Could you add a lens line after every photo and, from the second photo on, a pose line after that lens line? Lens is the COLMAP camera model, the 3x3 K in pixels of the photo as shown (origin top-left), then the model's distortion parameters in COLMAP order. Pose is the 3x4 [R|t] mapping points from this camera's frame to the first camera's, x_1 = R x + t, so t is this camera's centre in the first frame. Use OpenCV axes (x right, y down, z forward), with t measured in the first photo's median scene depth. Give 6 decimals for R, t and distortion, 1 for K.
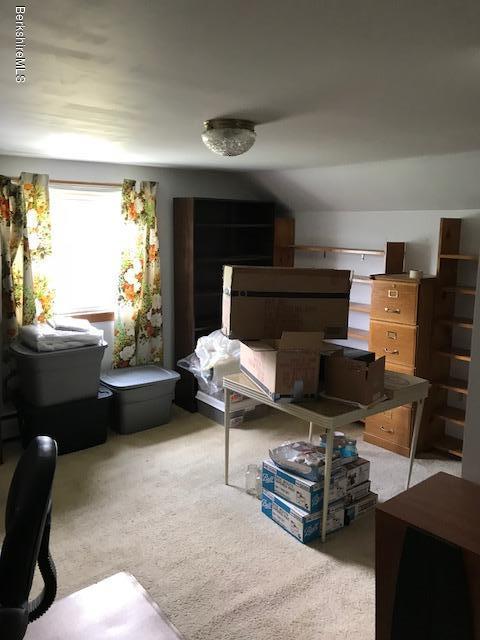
lens RADIAL K [[524.9, 0, 244.6], [0, 524.9, 320.3], [0, 0, 1]] dist [0.040904, -0.041690]
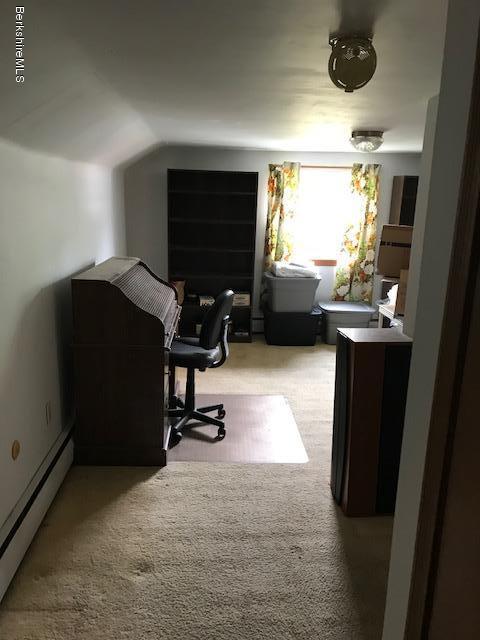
lens RADIAL K [[524.9, 0, 236.8], [0, 524.9, 321.6], [0, 0, 1]] dist [0.040904, -0.041690]
pose [[0.820479, 0.142918, -0.553523, 0.336846], [-0.116198, 0.989726, 0.083306, 0.062077], [0.559743, -0.004033, 0.828657, -0.311813]]
